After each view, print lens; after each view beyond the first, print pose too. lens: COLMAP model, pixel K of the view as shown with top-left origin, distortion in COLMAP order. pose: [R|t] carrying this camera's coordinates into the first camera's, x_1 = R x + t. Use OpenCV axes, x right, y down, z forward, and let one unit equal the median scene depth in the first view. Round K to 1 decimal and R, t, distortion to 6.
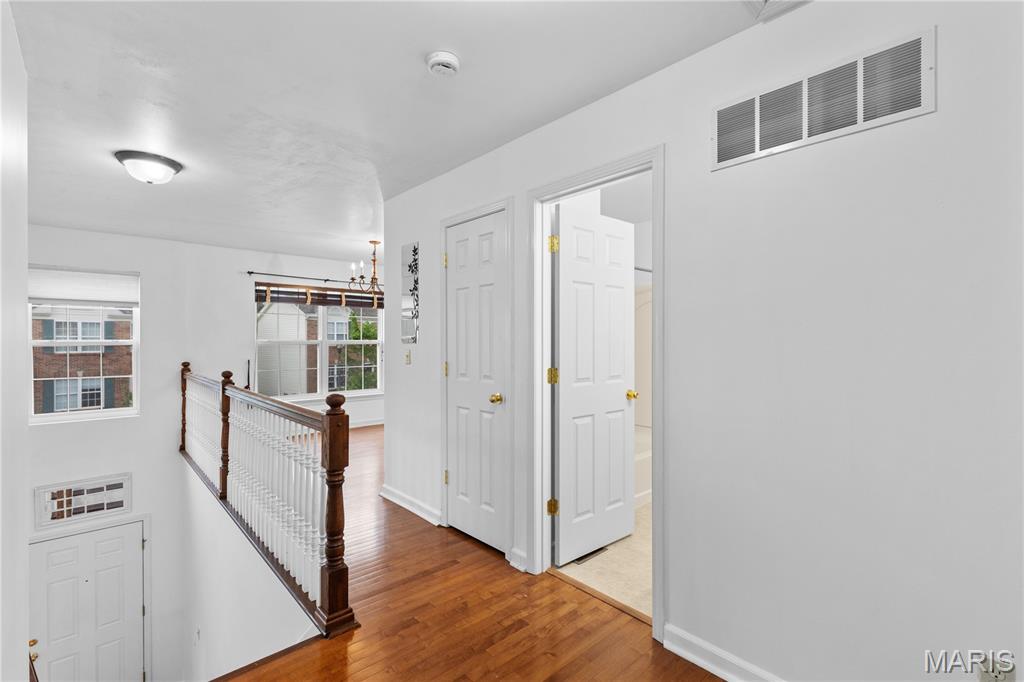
lens RADIAL K [[464.9, 0, 510.1], [0, 464.9, 346.8], [0, 0, 1]] dist [0.001660, 0.000456]
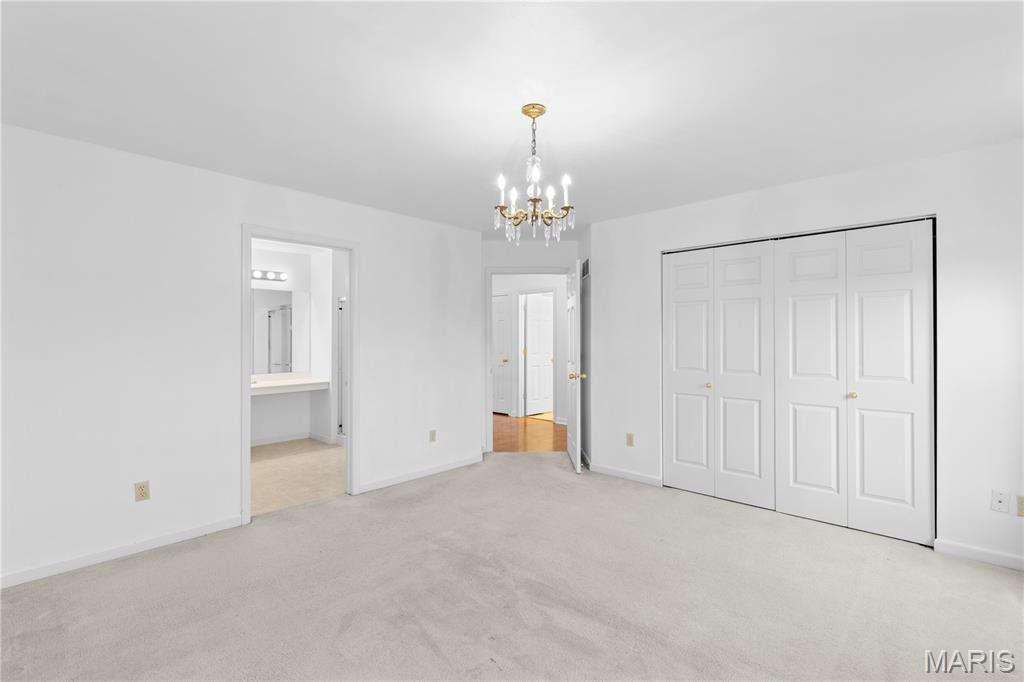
lens RADIAL K [[464.9, 0, 514.8], [0, 464.9, 336.6], [0, 0, 1]] dist [0.001660, 0.000456]
pose [[0.995668, 0.003108, 0.092931, -0.253258], [-0.001681, 0.999879, -0.015435, 0.009172], [-0.092968, 0.015212, 0.995553, -1.988173]]
